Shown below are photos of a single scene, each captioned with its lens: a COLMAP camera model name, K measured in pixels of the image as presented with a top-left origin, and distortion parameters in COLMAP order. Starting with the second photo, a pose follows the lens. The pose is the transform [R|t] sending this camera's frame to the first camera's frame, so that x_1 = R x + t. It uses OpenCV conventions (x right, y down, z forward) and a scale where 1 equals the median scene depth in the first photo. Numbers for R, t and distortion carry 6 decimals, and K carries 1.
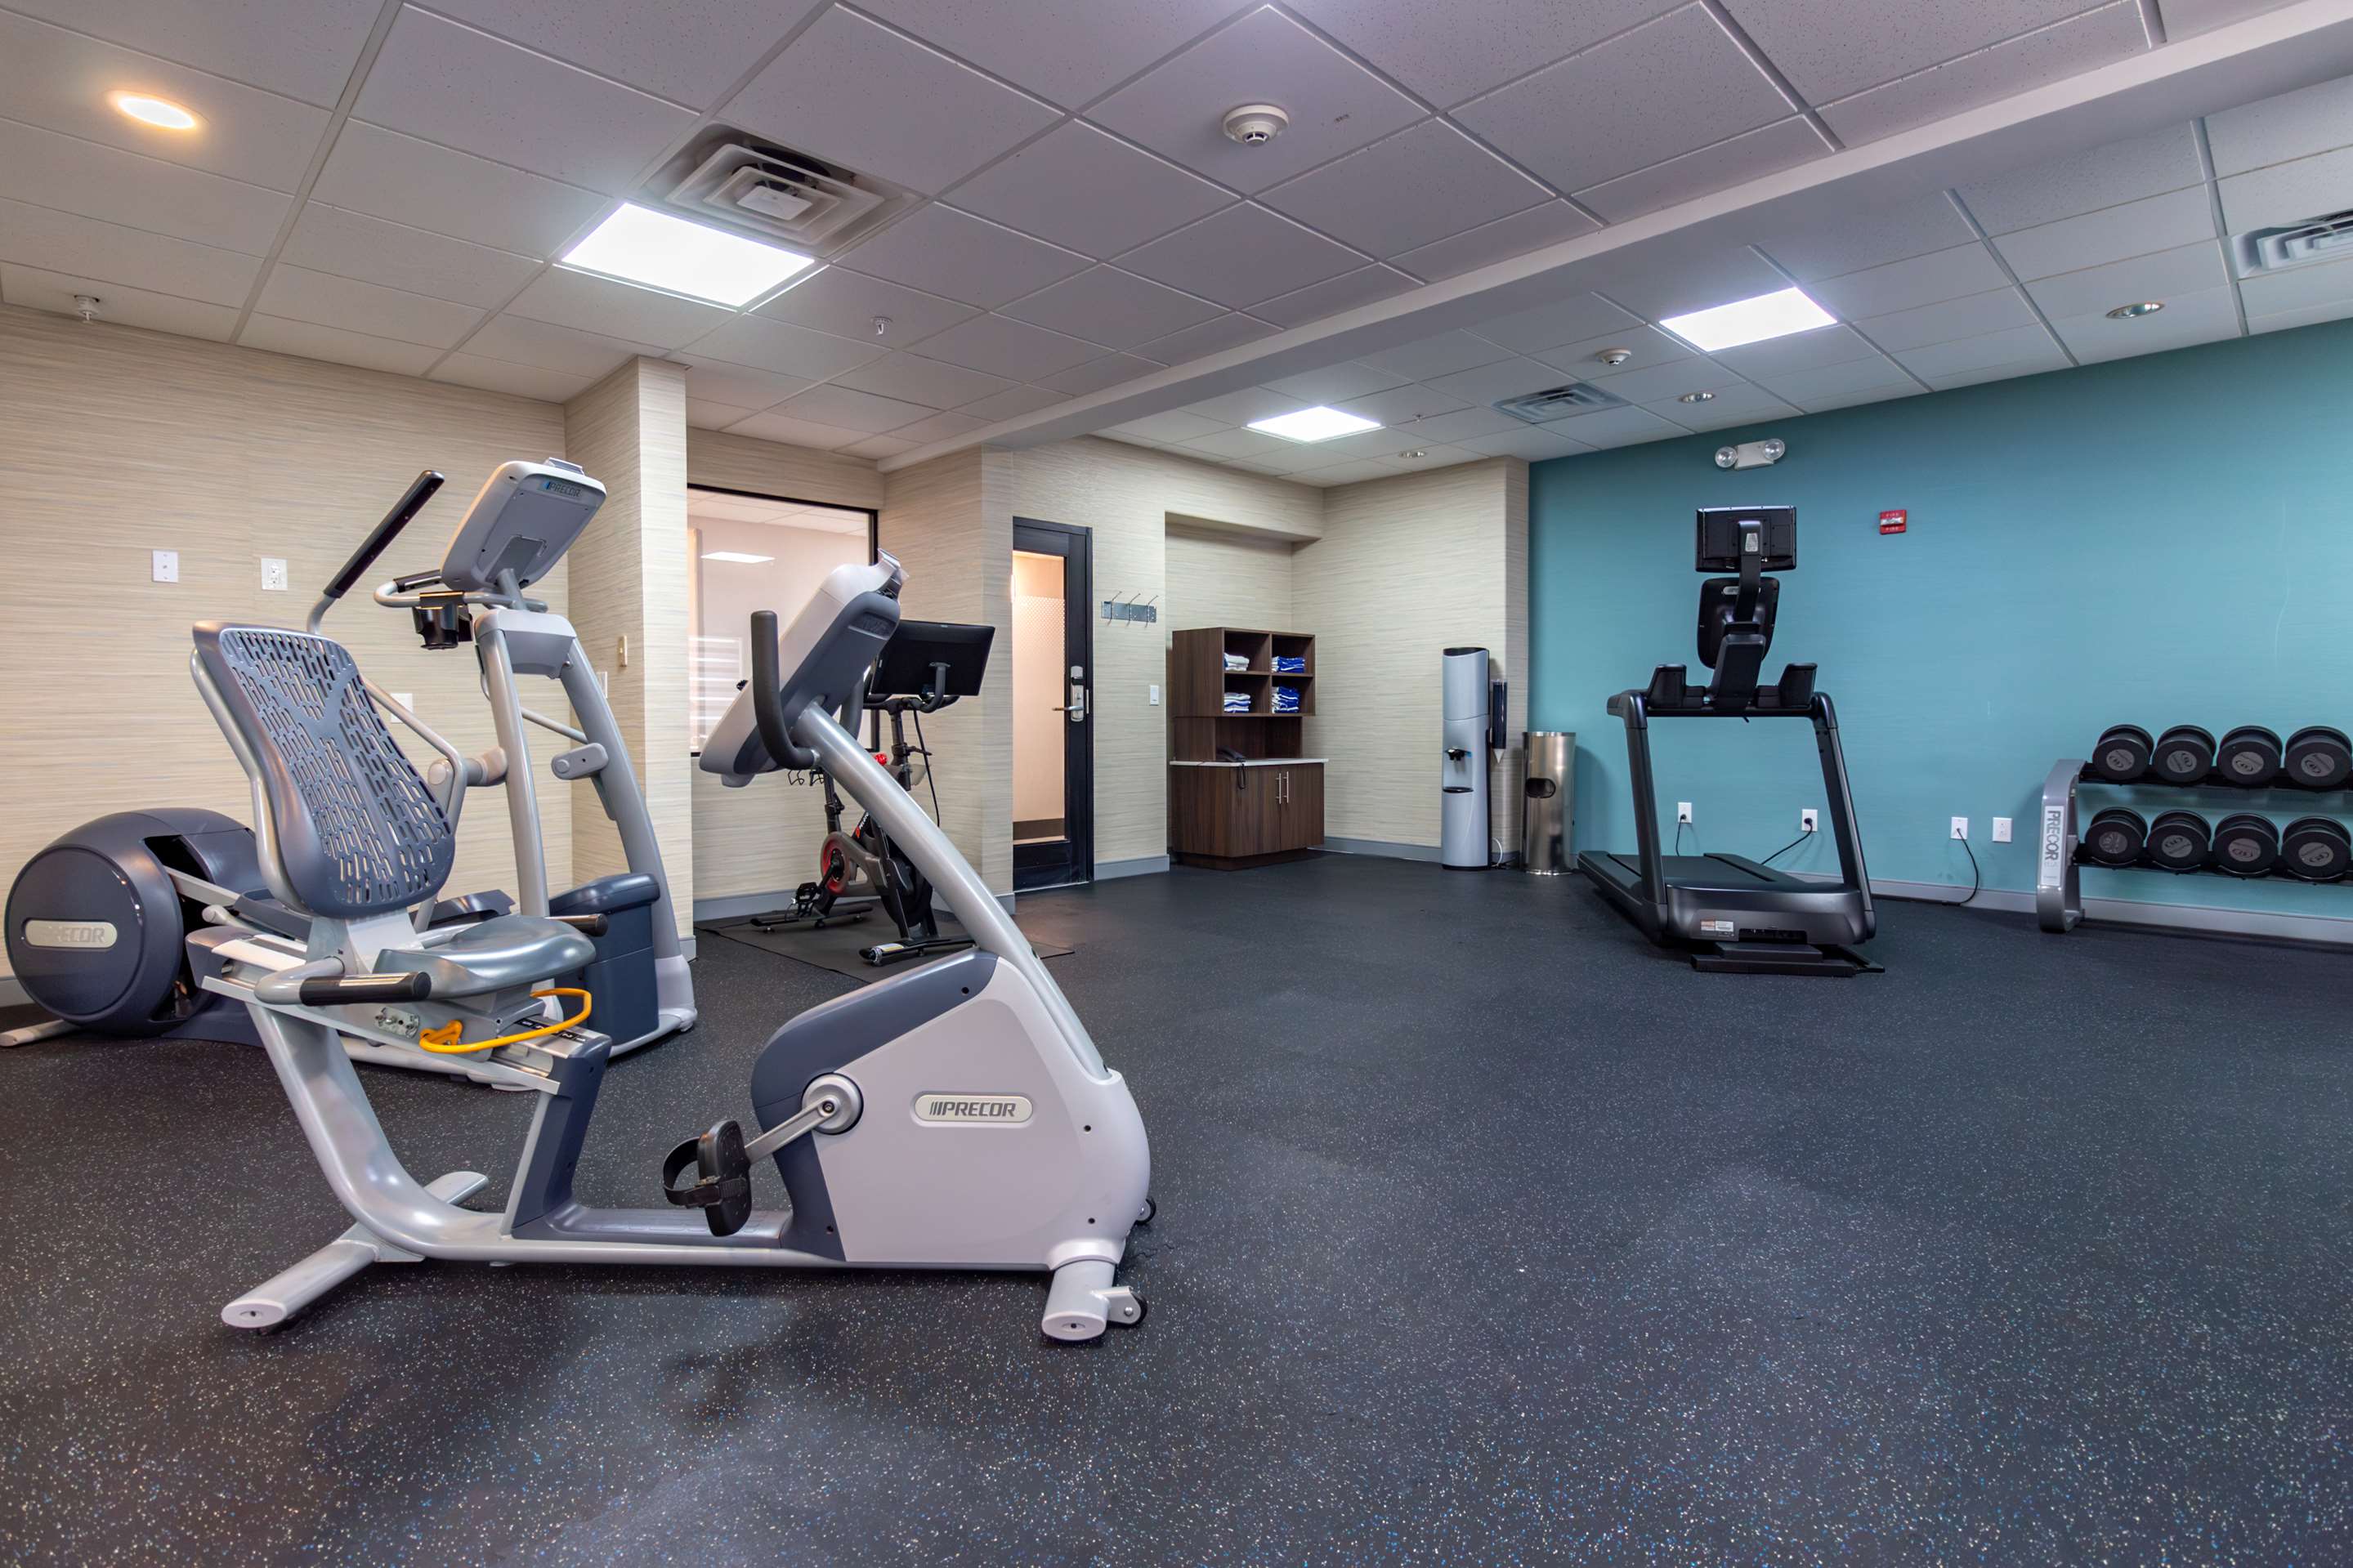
lens RADIAL K [[1129.4, 0, 1157.1], [0, 1129.4, 779.2], [0, 0, 1]] dist [-0.000339, -0.000054]
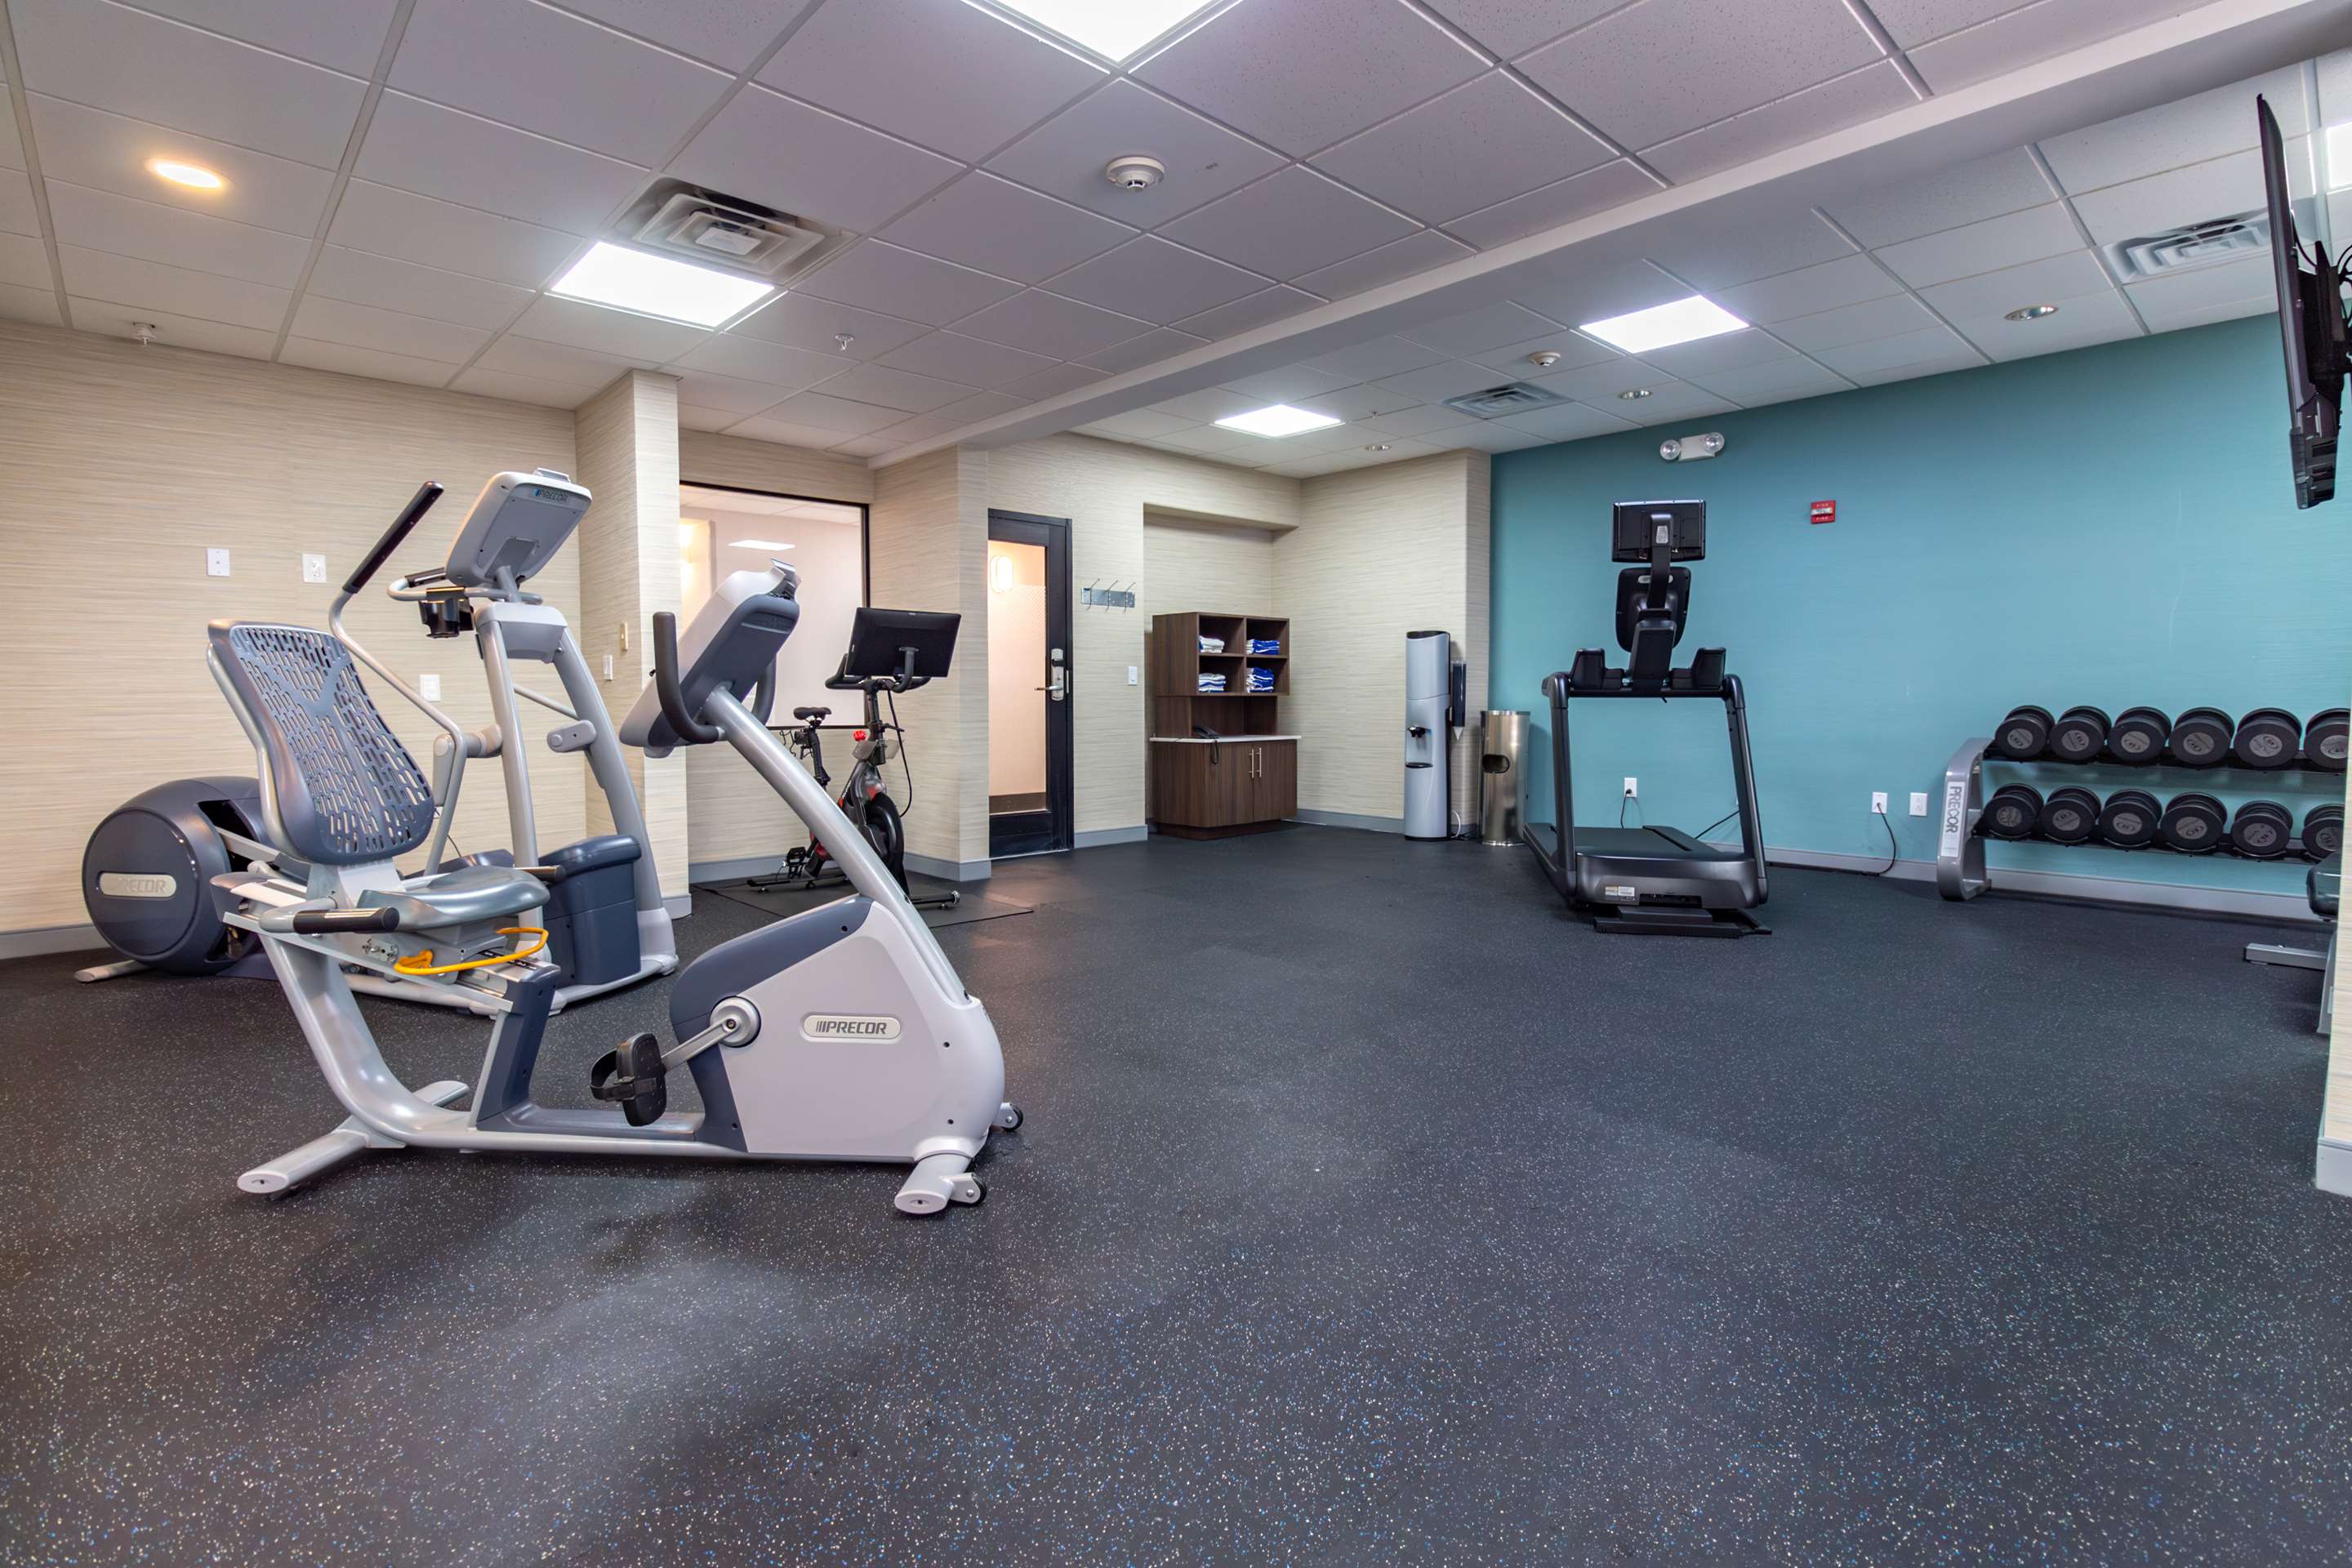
lens RADIAL K [[1129.1, 0, 1196.6], [0, 1129.1, 781.6], [0, 0, 1]] dist [-0.000339, -0.000054]
pose [[0.999509, 0.003770, -0.031116, 0.146524], [-0.003064, 0.999738, 0.022703, 0.001926], [0.031194, -0.022597, 0.999258, -0.109684]]
